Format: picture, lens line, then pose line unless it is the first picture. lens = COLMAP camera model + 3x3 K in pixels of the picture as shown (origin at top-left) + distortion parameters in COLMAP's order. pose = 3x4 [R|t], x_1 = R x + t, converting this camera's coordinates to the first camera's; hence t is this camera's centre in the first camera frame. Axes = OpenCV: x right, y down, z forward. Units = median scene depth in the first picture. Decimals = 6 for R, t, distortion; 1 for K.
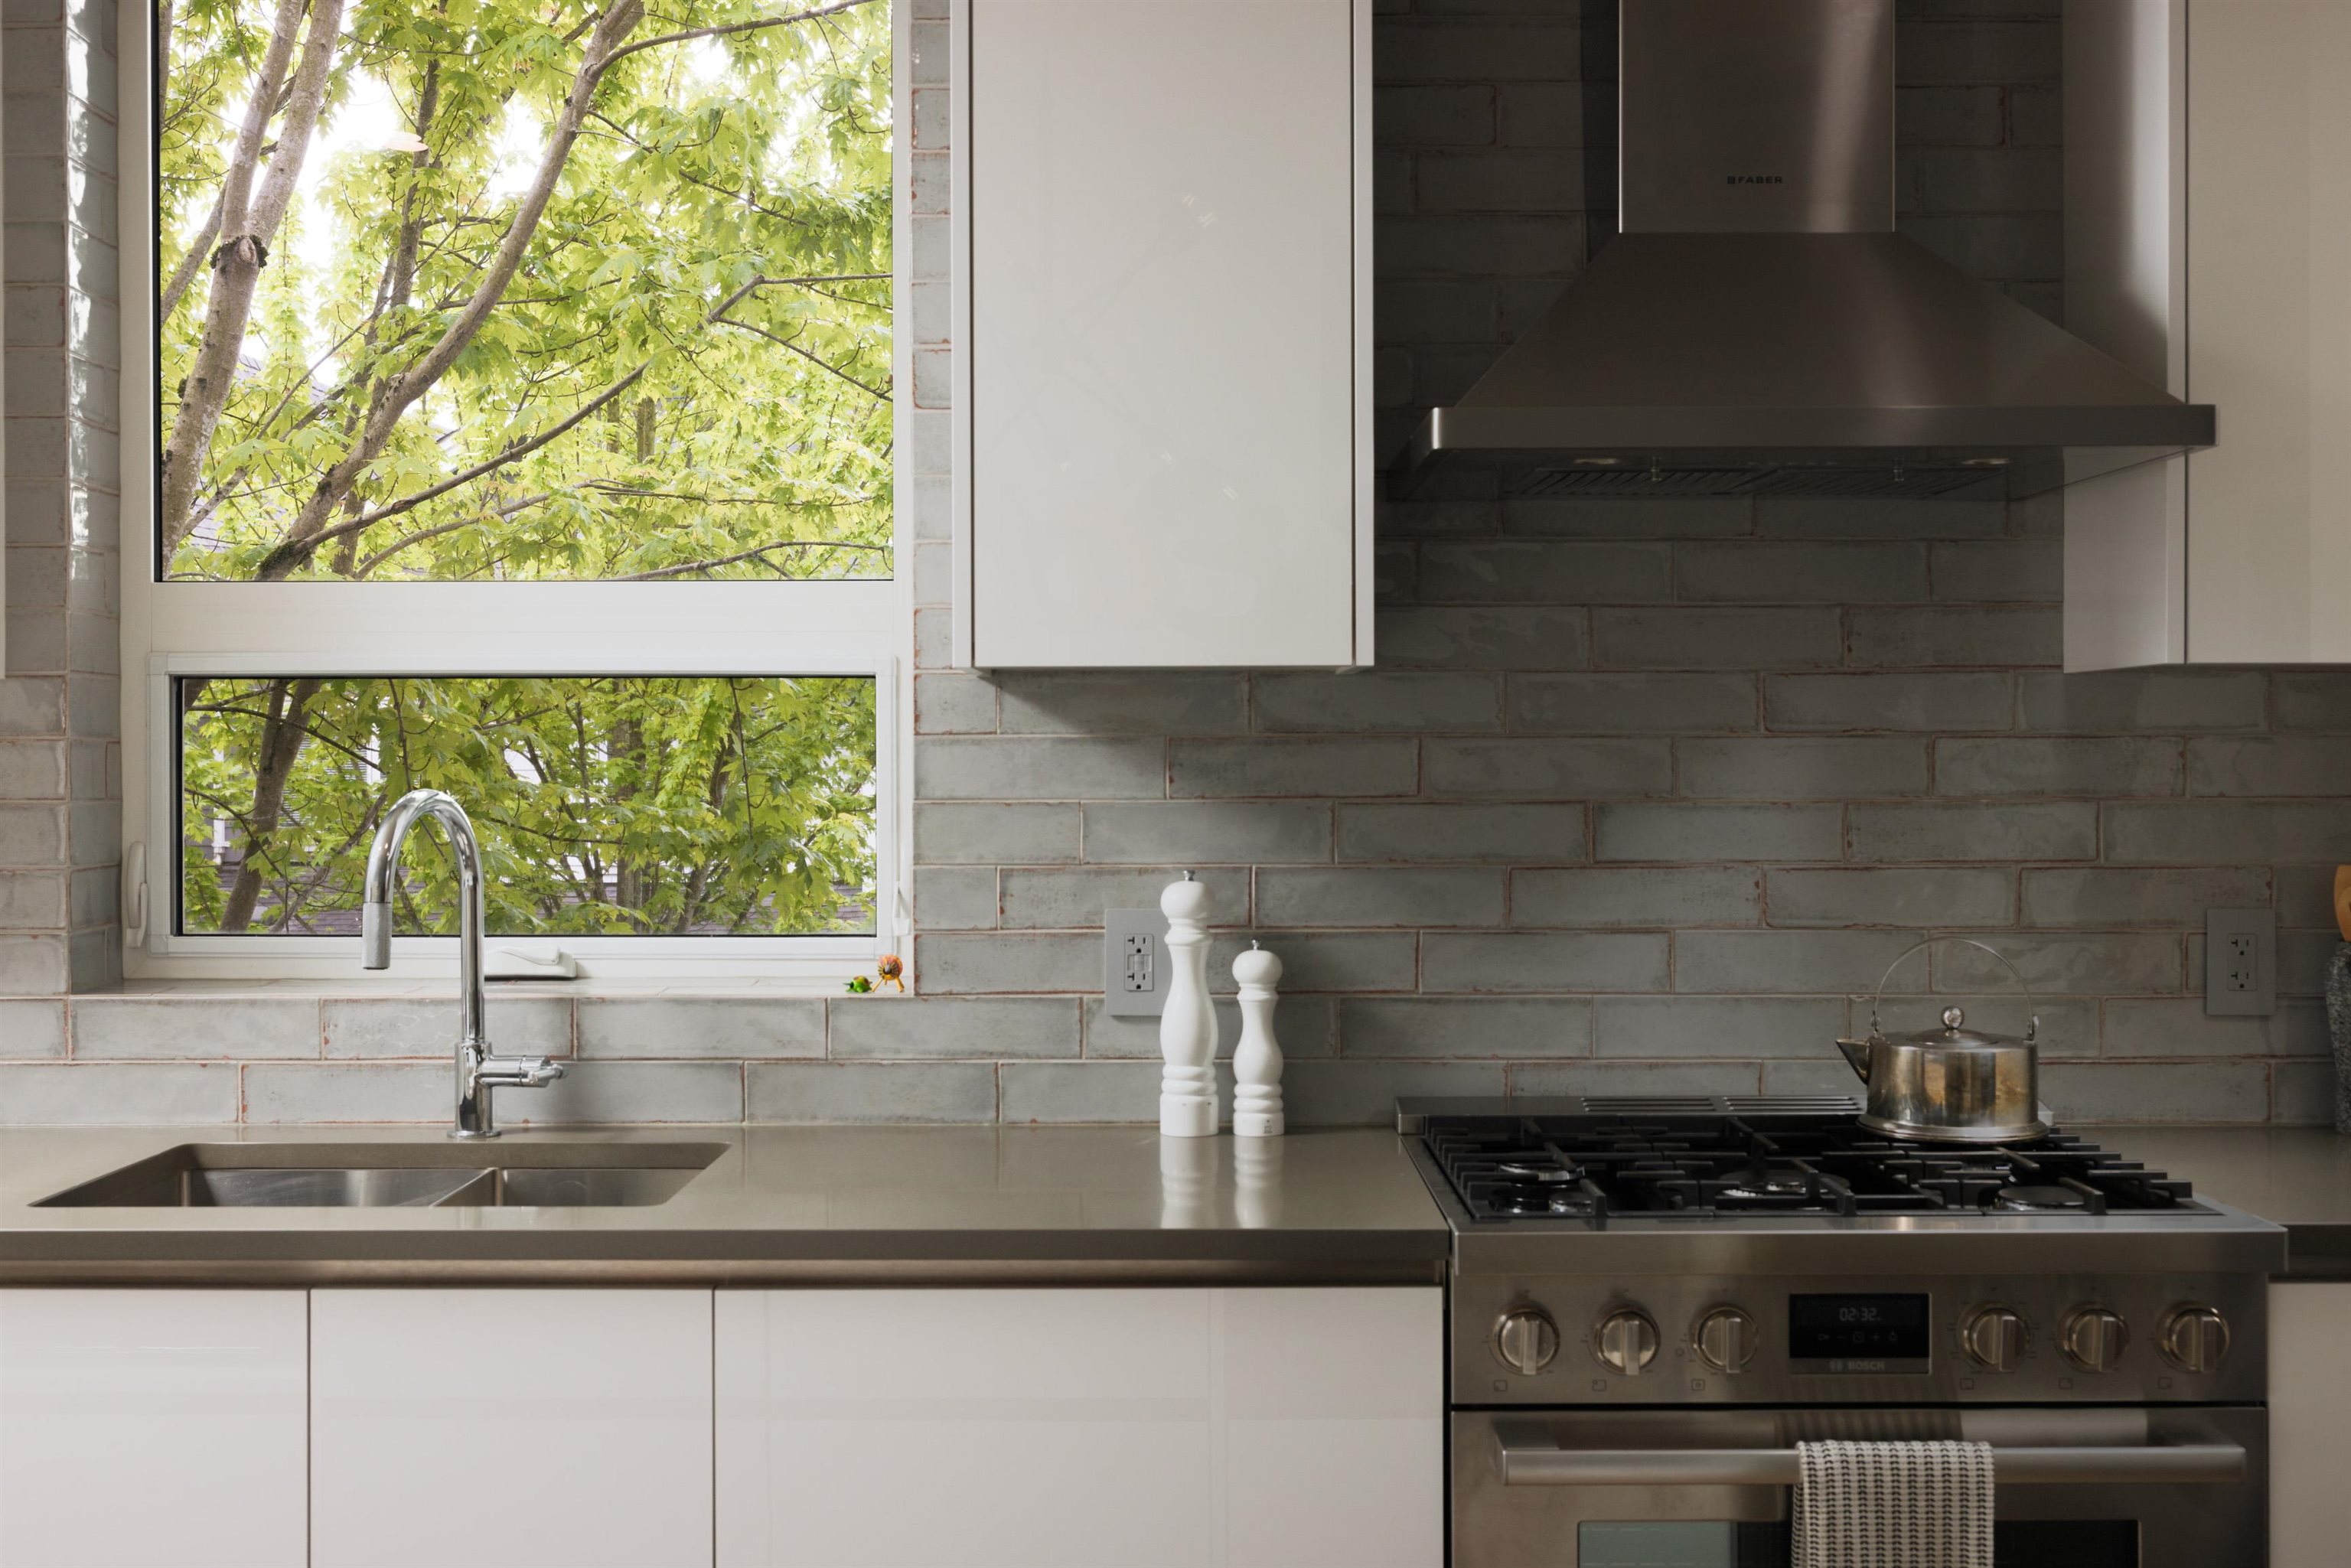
lens RADIAL K [[2482.4, 0, 1176.3], [0, 2482.4, 778.2], [0, 0, 1]] dist [-0.003441, 0.000000]
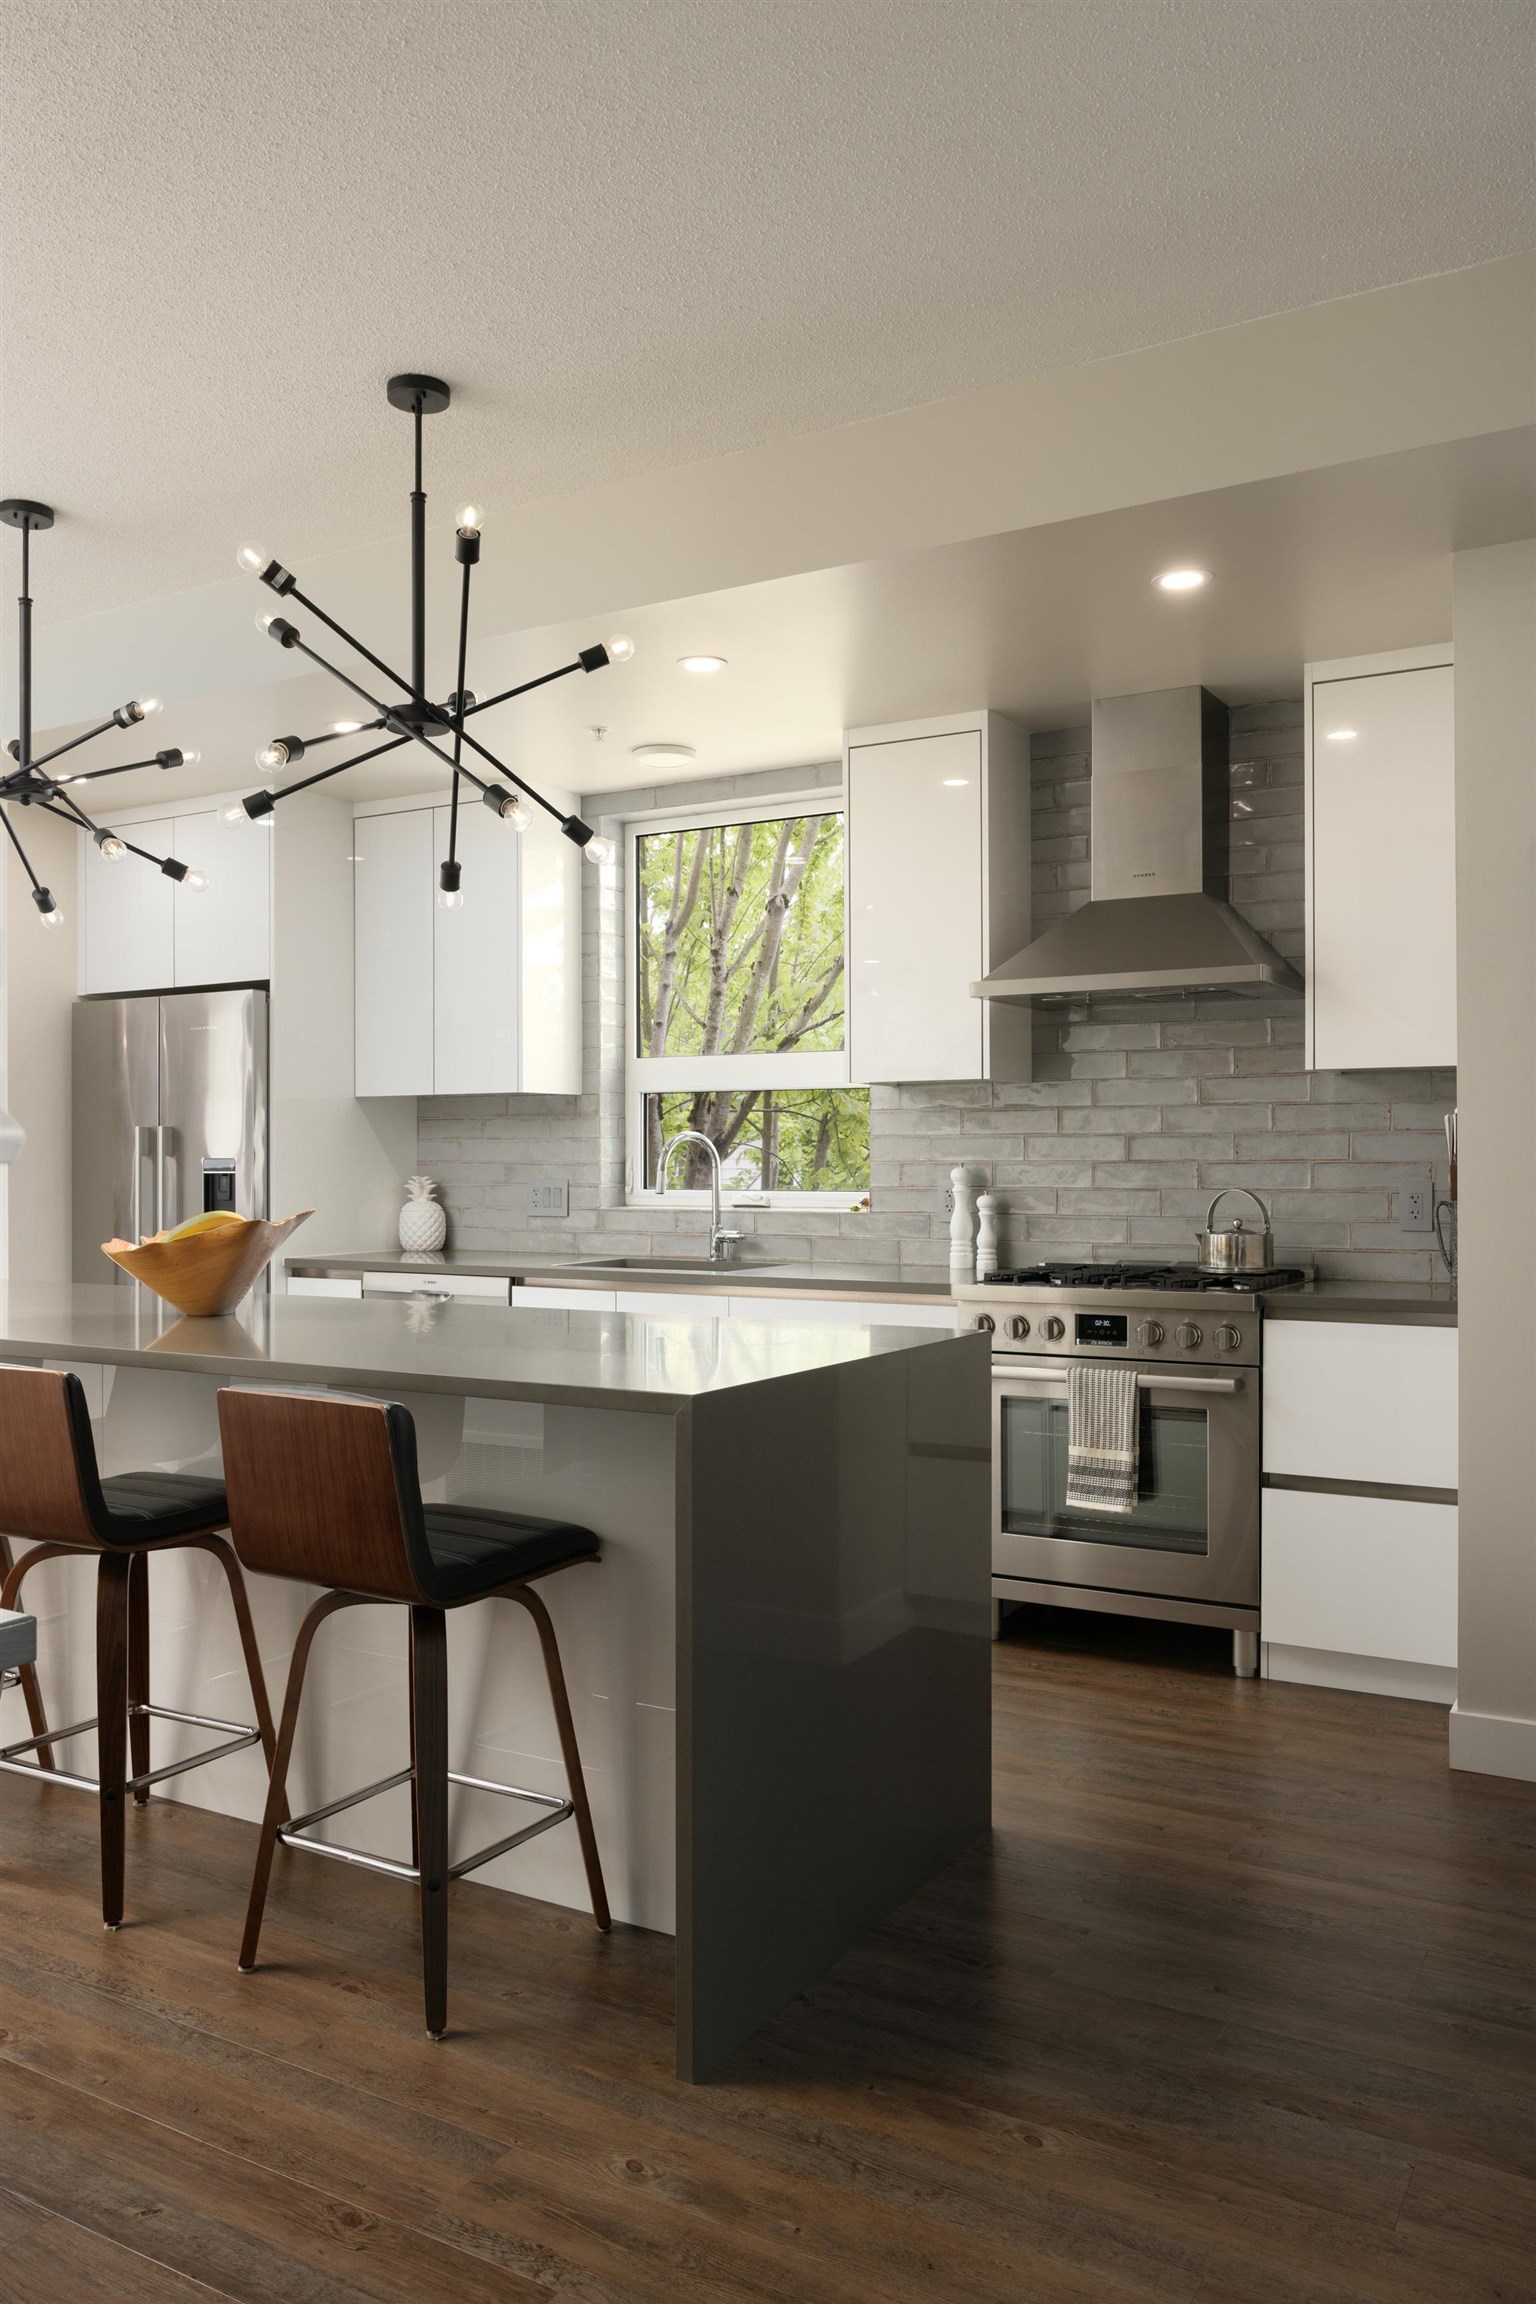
lens RADIAL K [[1760.1, 0, 767.0], [0, 1760.1, 1156.7], [0, 0, 1]] dist [0.000989, 0.000046]
pose [[0.862836, -0.000922, -0.505483, 0.720823], [-0.003872, 0.999957, -0.008432, 0.045909], [0.505469, 0.009232, 0.862795, -0.618320]]
